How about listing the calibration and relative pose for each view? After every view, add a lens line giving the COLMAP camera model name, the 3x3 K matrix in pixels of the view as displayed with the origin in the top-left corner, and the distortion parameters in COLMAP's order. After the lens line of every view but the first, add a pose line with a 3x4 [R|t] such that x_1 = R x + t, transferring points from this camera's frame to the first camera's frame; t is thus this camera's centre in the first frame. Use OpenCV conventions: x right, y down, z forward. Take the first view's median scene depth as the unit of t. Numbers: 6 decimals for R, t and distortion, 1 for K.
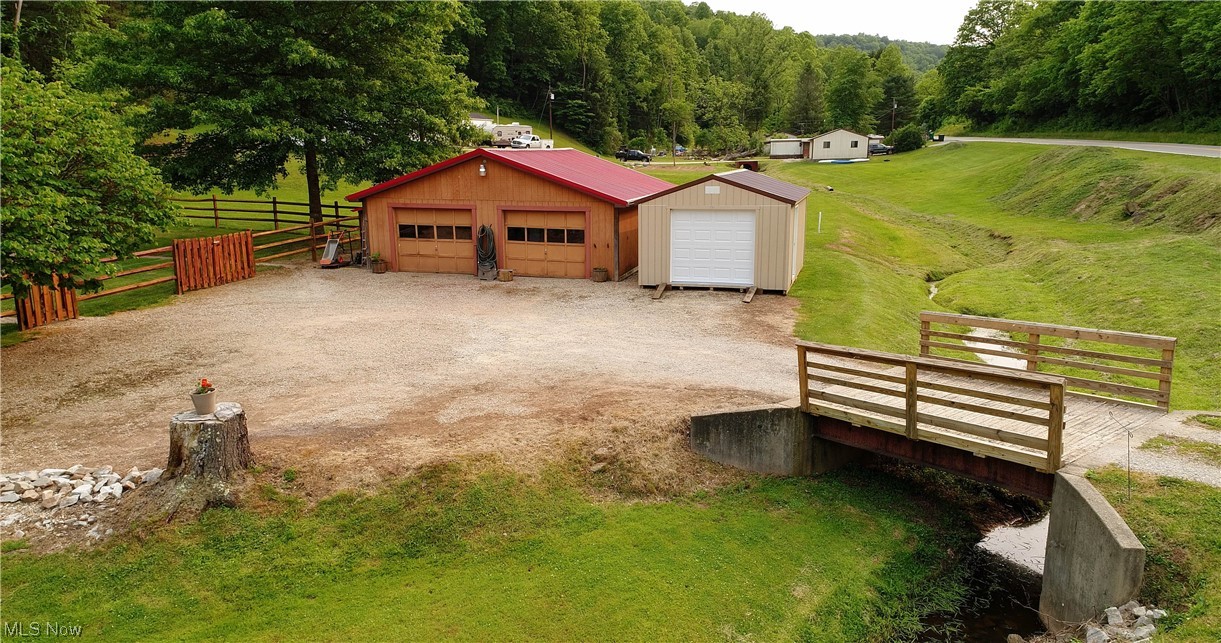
lens RADIAL K [[823.9, 0, 610.5], [0, 823.9, 321.5], [0, 0, 1]] dist [0.046789, 0.000195]
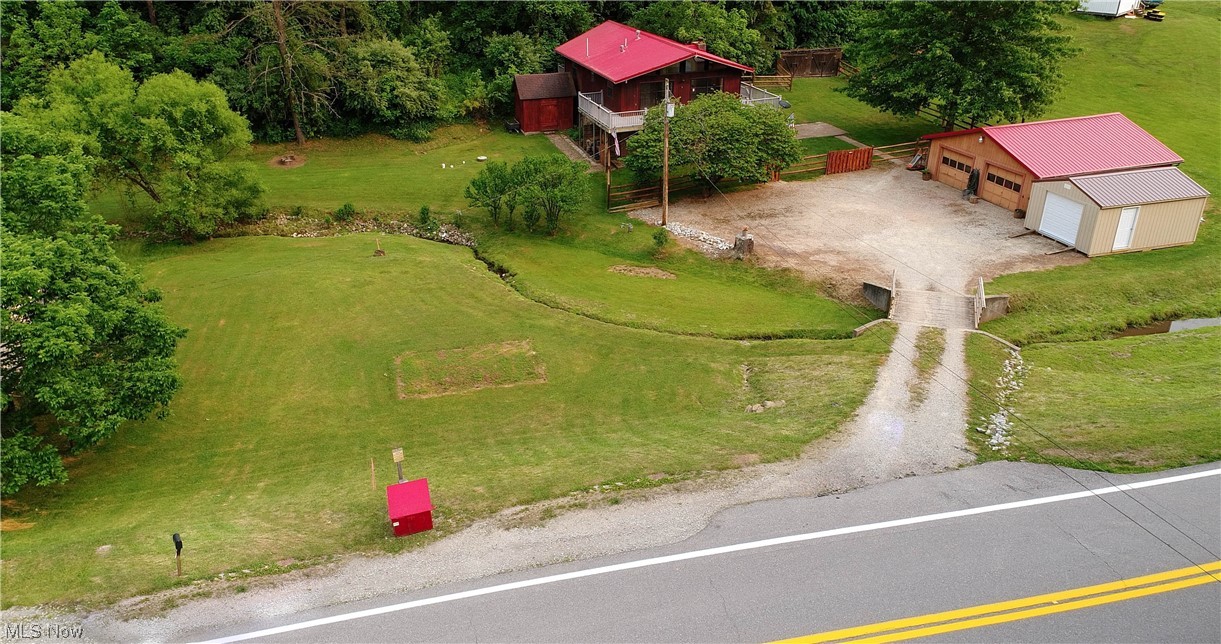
lens RADIAL K [[823.9, 0, 610.5], [0, 823.9, 322.0], [0, 0, 1]] dist [0.046789, 0.000195]
pose [[0.535770, 0.375457, -0.756295, 0.965028], [-0.159314, 0.924561, 0.346130, -0.323936], [0.829198, -0.064958, 0.555168, -0.730478]]
